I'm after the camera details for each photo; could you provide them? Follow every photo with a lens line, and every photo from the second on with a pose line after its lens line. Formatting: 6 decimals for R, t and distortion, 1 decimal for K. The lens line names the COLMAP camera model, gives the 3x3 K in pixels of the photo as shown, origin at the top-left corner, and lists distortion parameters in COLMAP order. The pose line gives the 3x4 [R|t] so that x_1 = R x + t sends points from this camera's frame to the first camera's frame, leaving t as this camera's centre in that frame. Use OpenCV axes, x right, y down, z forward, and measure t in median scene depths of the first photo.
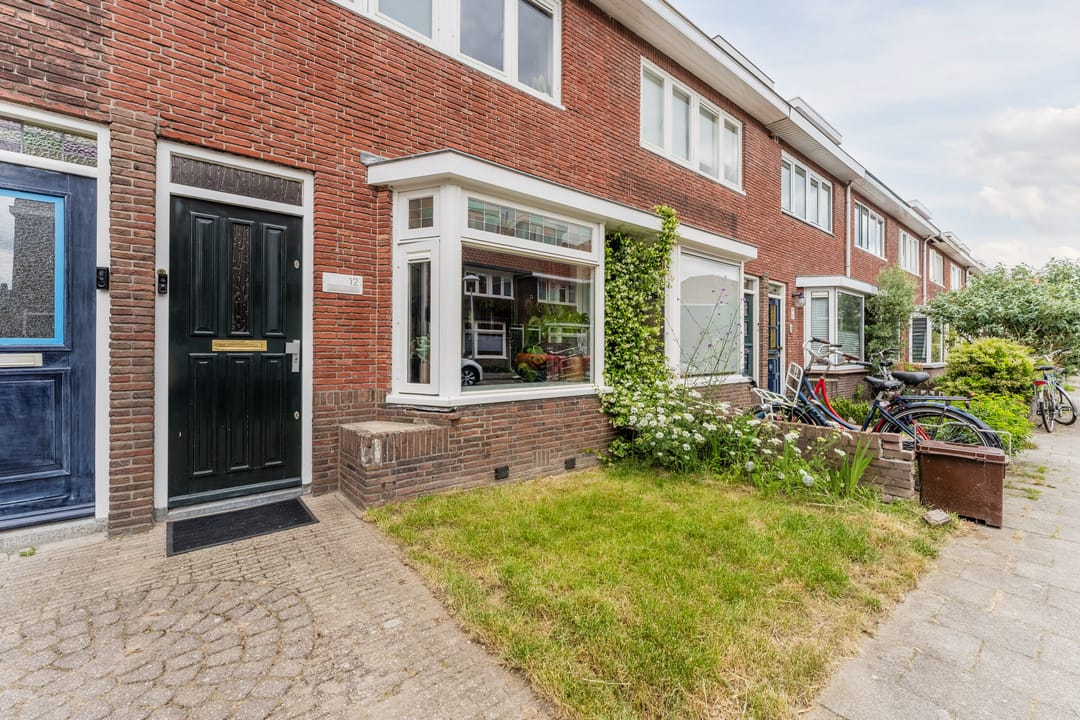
lens RADIAL K [[448.2, 0, 529.3], [0, 448.2, 345.7], [0, 0, 1]] dist [0.000846, -0.001060]
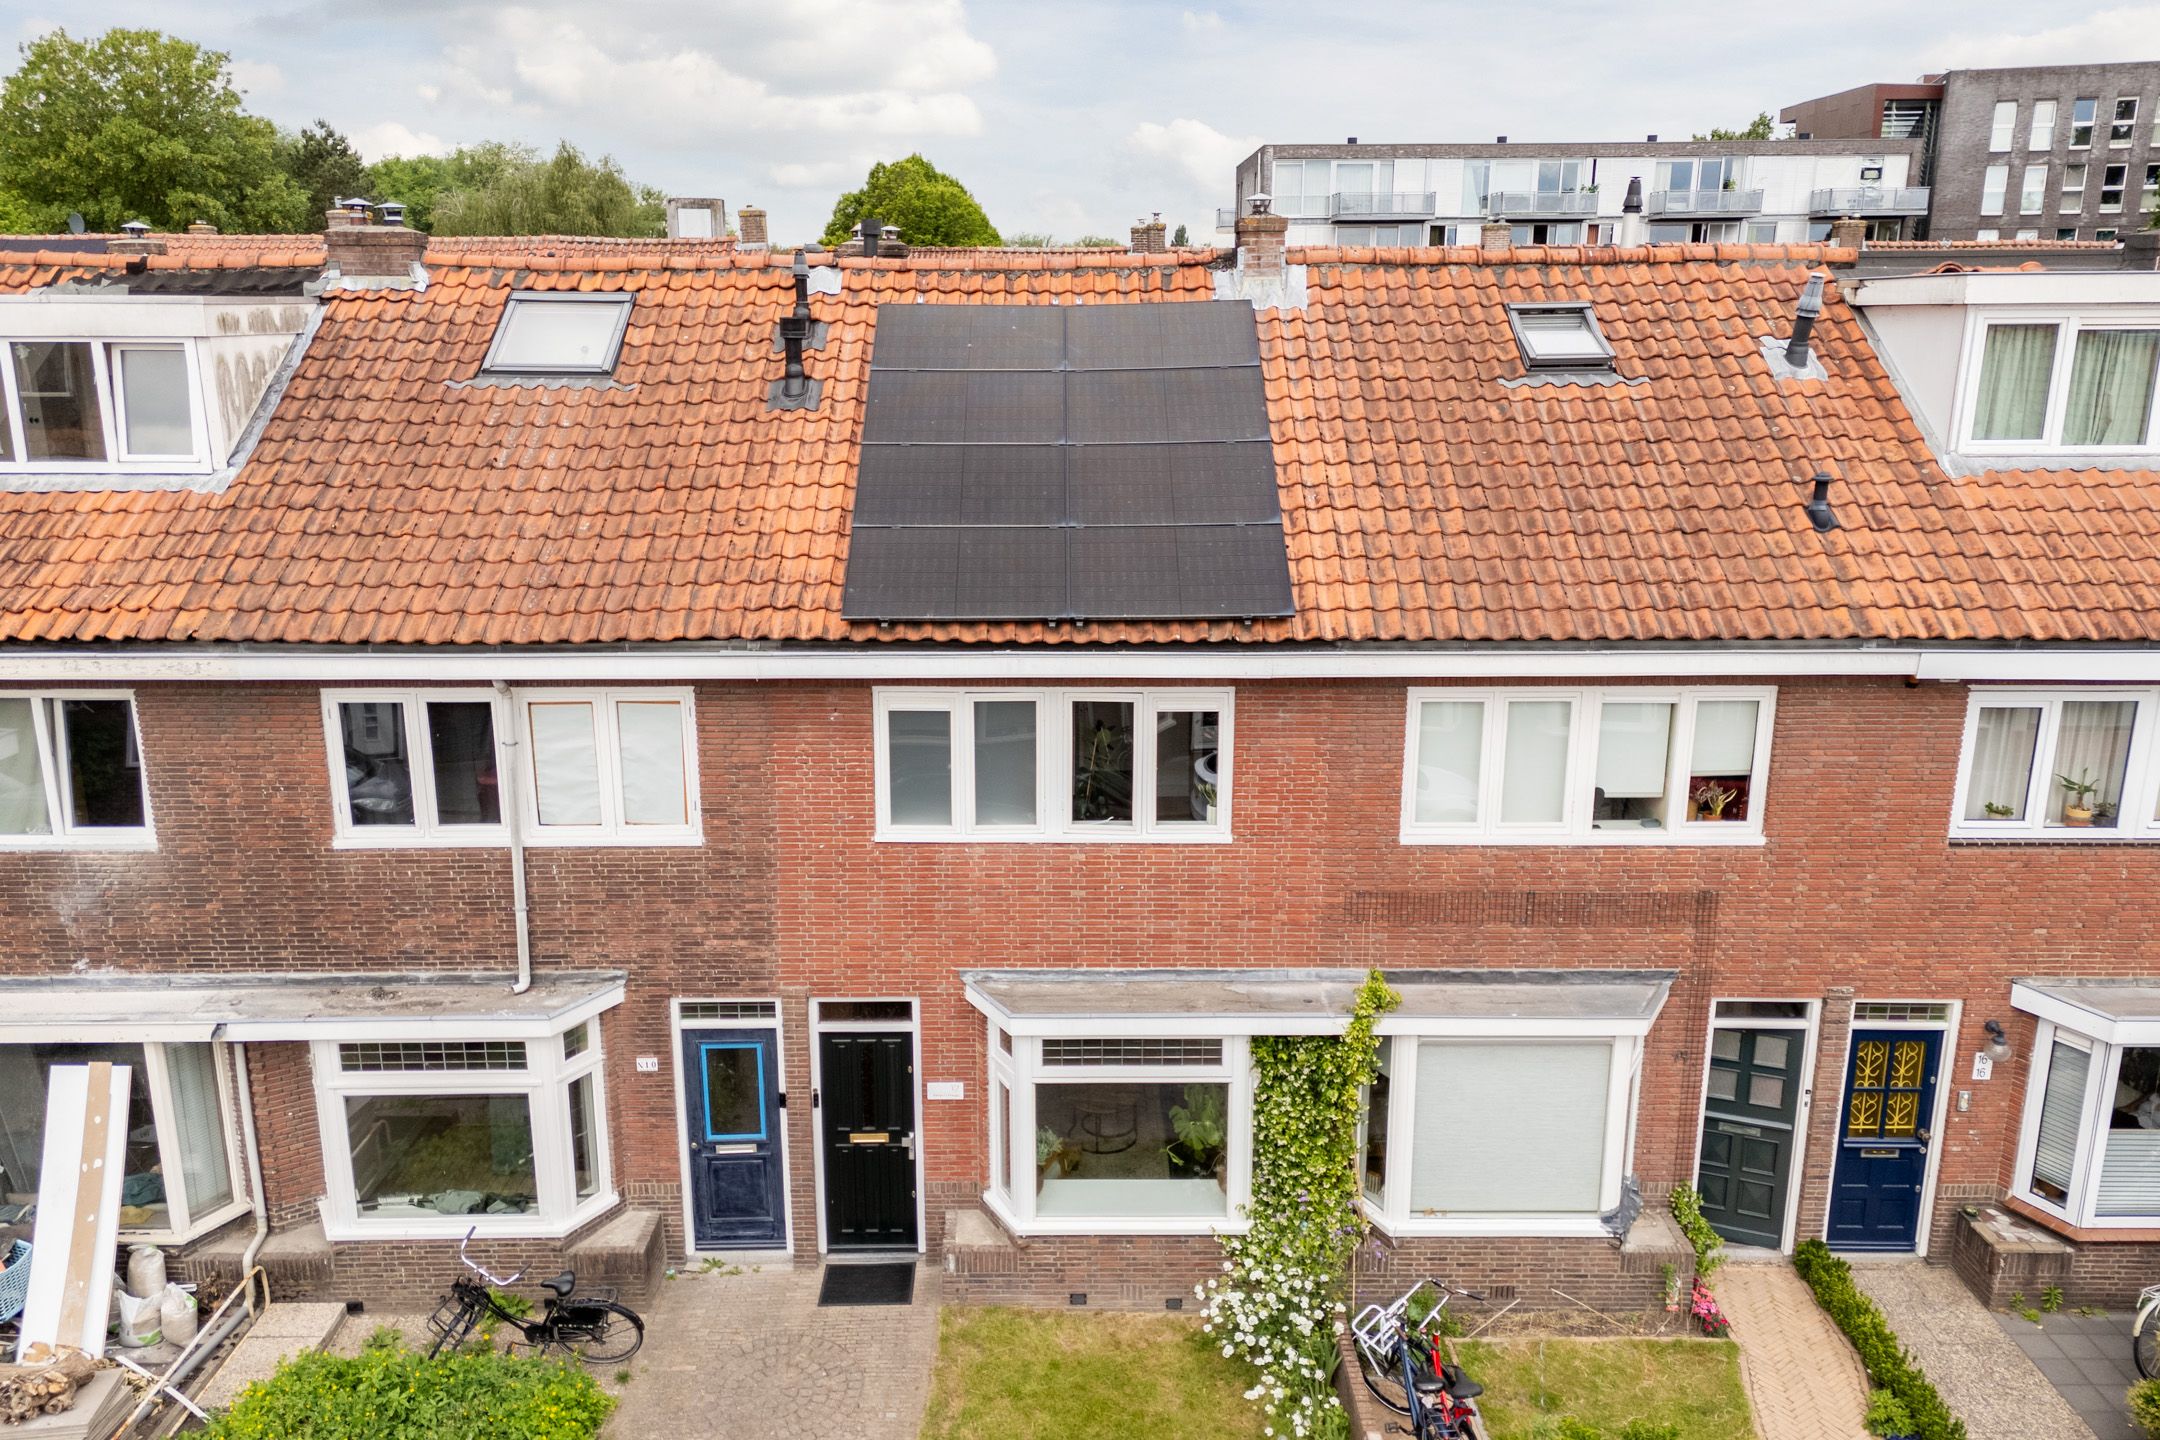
lens RADIAL K [[1610.5, 0, 1070.2], [0, 1610.5, 681.9], [0, 0, 1]] dist [0.073406, -0.064042]
pose [[0.780226, 0.138330, -0.610010, 2.072944], [0.012645, 0.971552, 0.236489, -2.029041], [0.625370, -0.192228, 0.756281, -1.575781]]
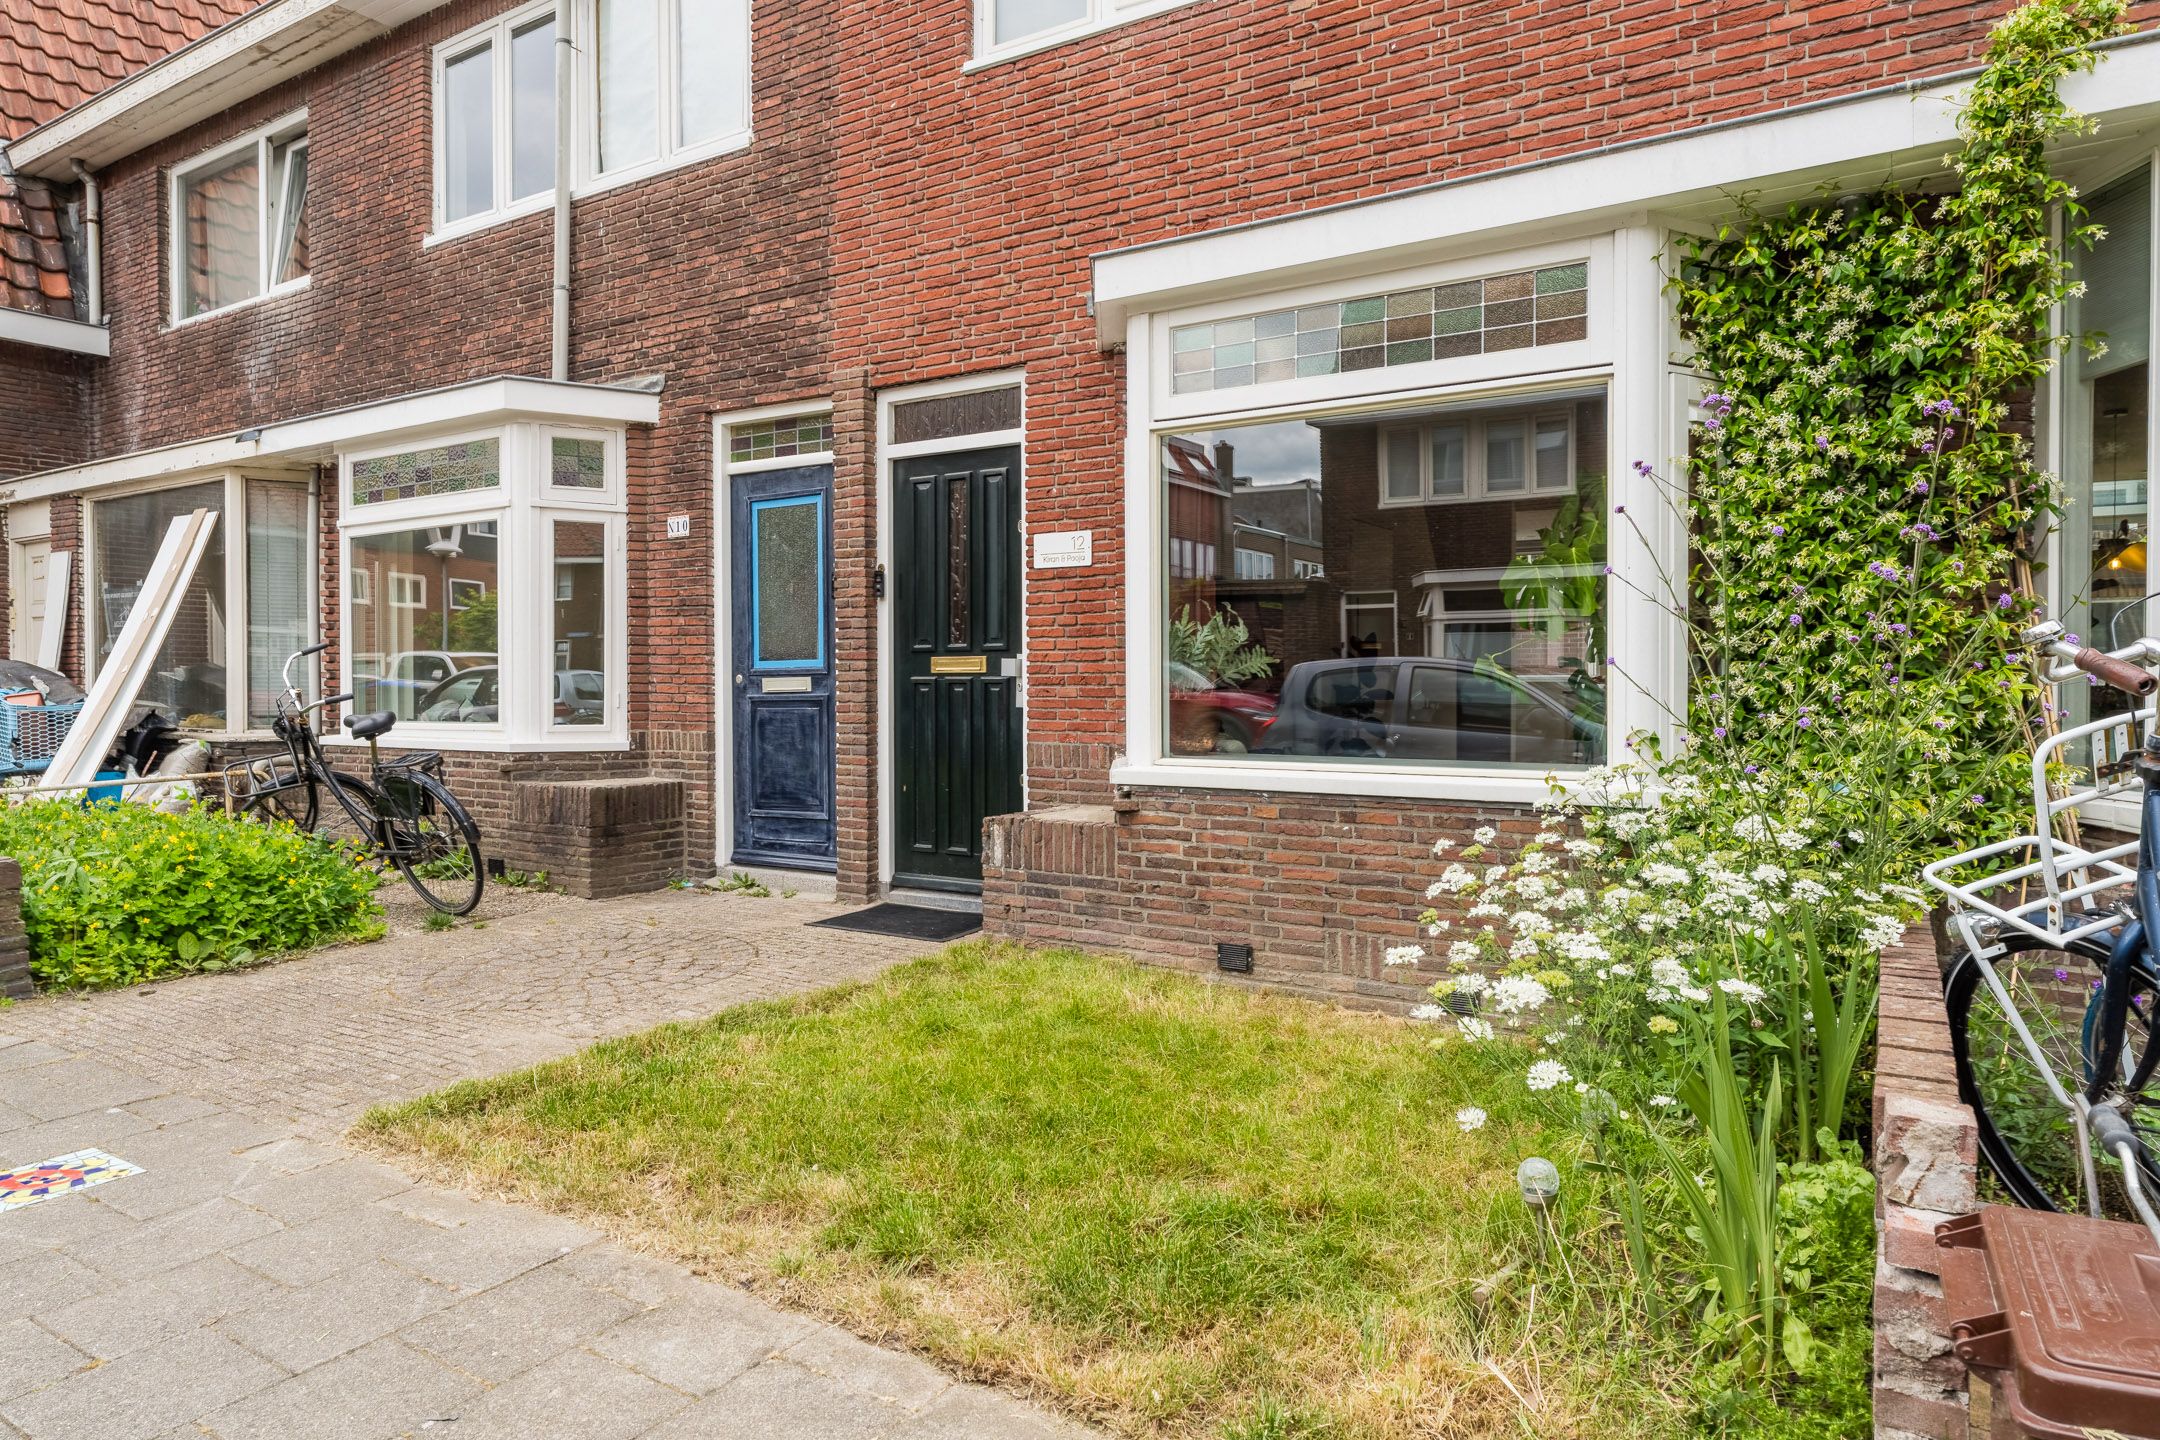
lens RADIAL K [[1343.5, 0, 1075.0], [0, 1343.5, 691.0], [0, 0, 1]] dist [0.008244, -0.011946]
pose [[0.306123, 0.002406, -0.951989, 1.177486], [0.014018, 0.999877, 0.007034, 0.024238], [0.951889, -0.015499, 0.306051, 0.511733]]
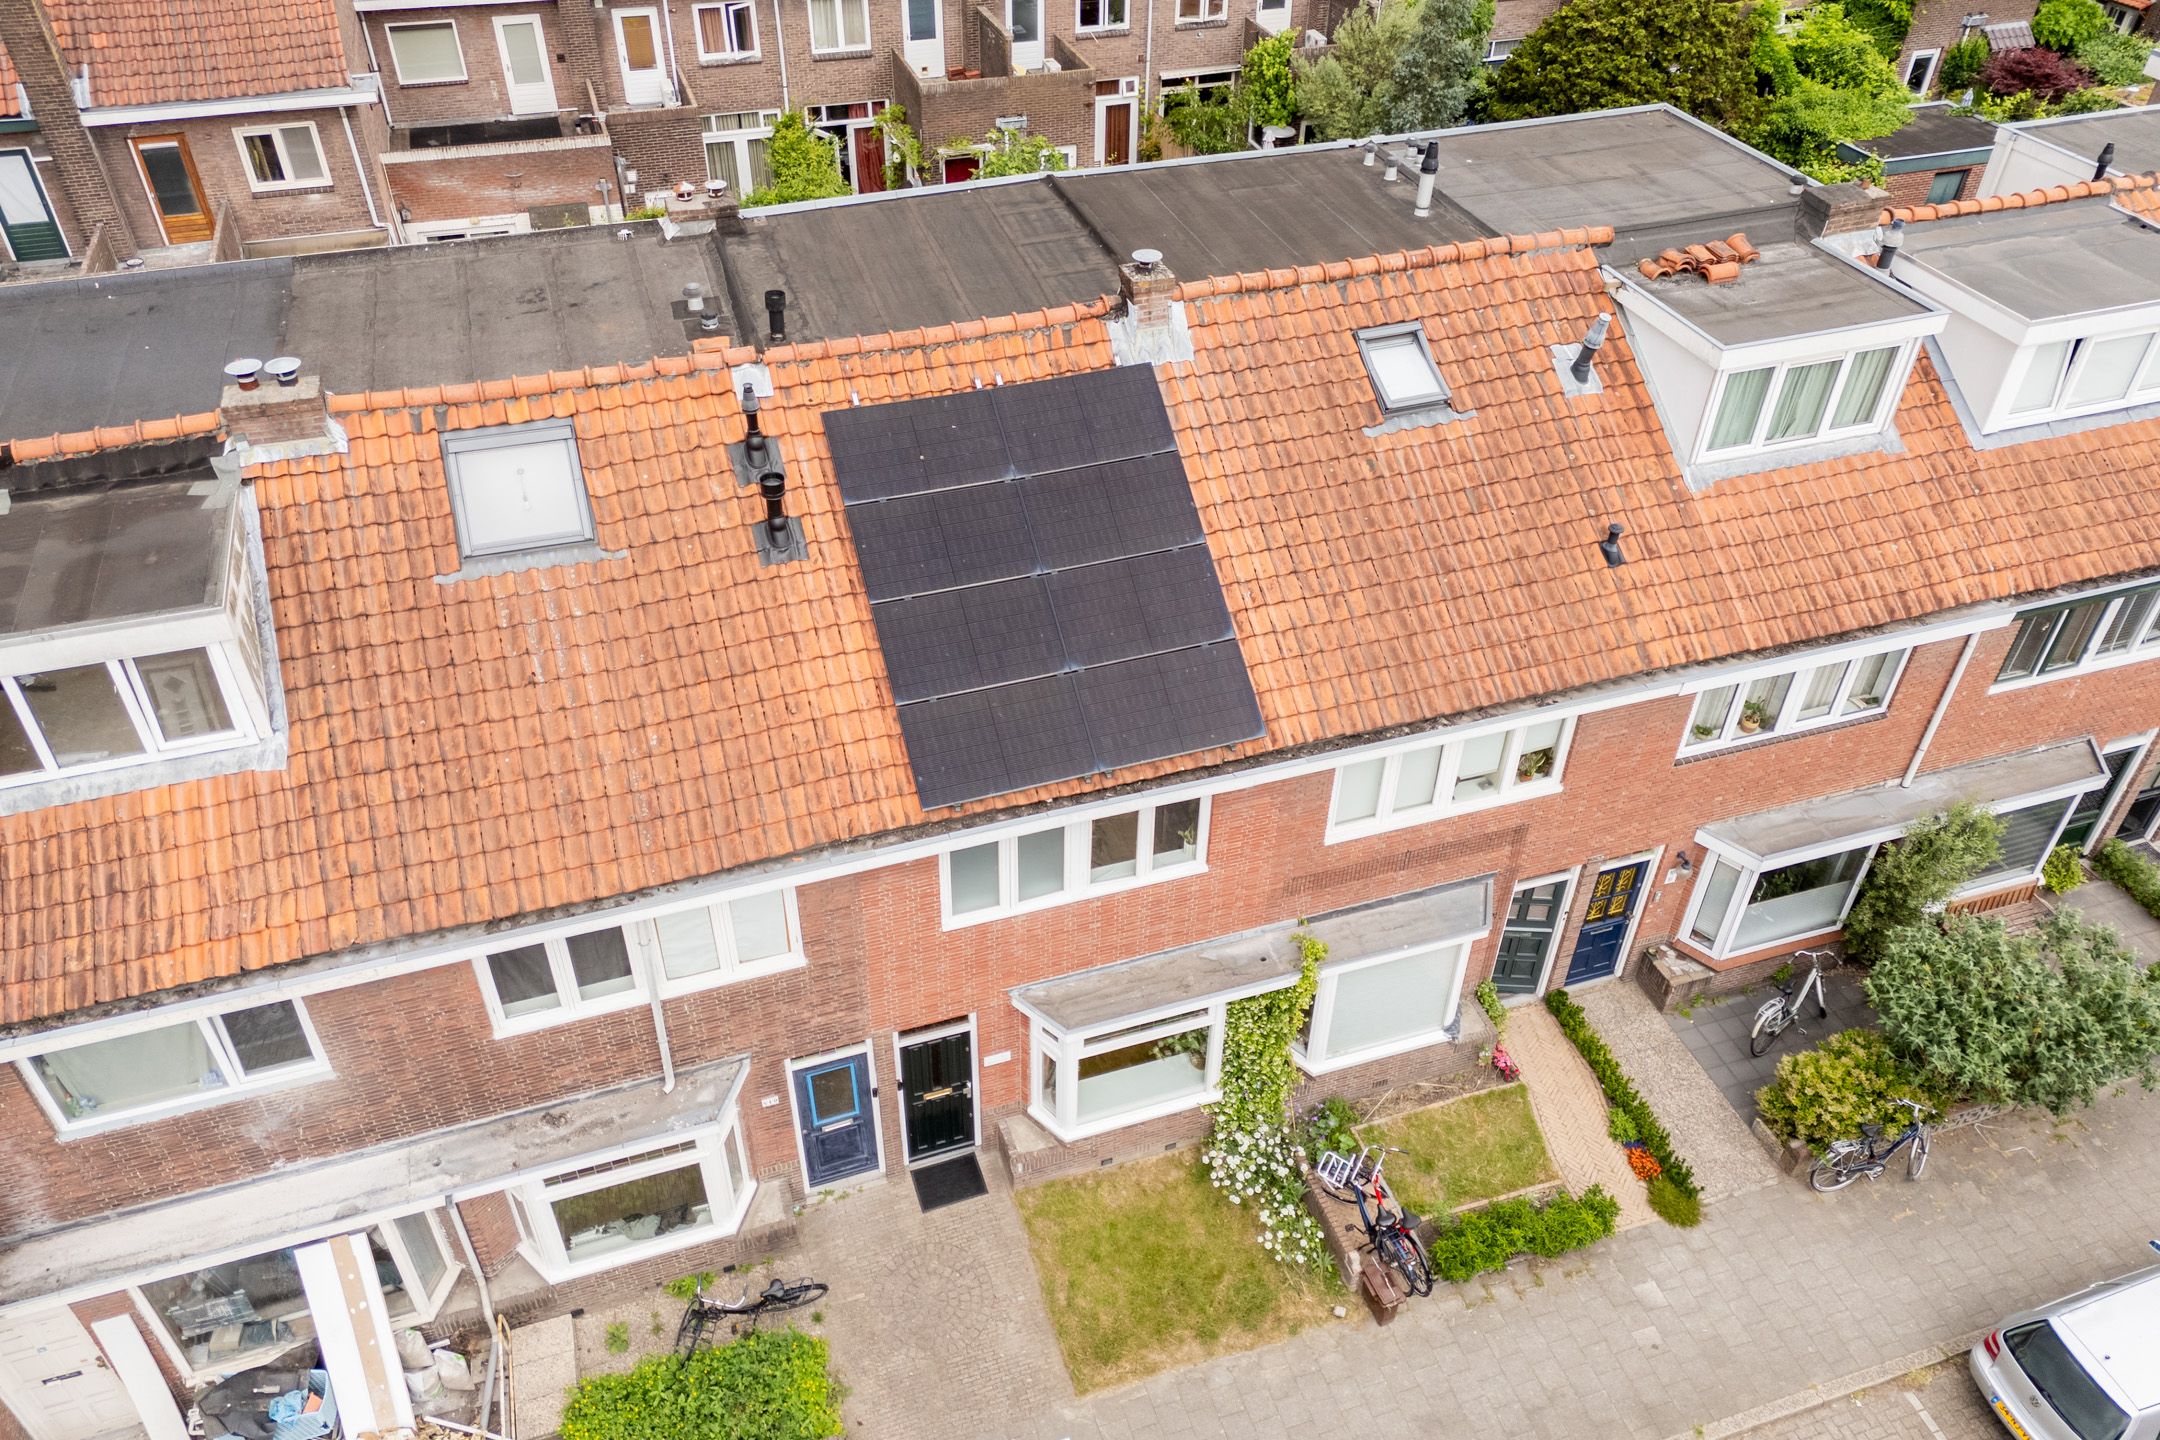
lens RADIAL K [[1610.5, 0, 1064.8], [0, 1610.5, 676.7], [0, 0, 1]] dist [0.073406, -0.064042]
pose [[0.935758, 0.218988, -0.276407, 0.940388], [0.000430, 0.783107, 0.621887, -4.304786], [0.352642, -0.582055, 0.732704, -1.979531]]
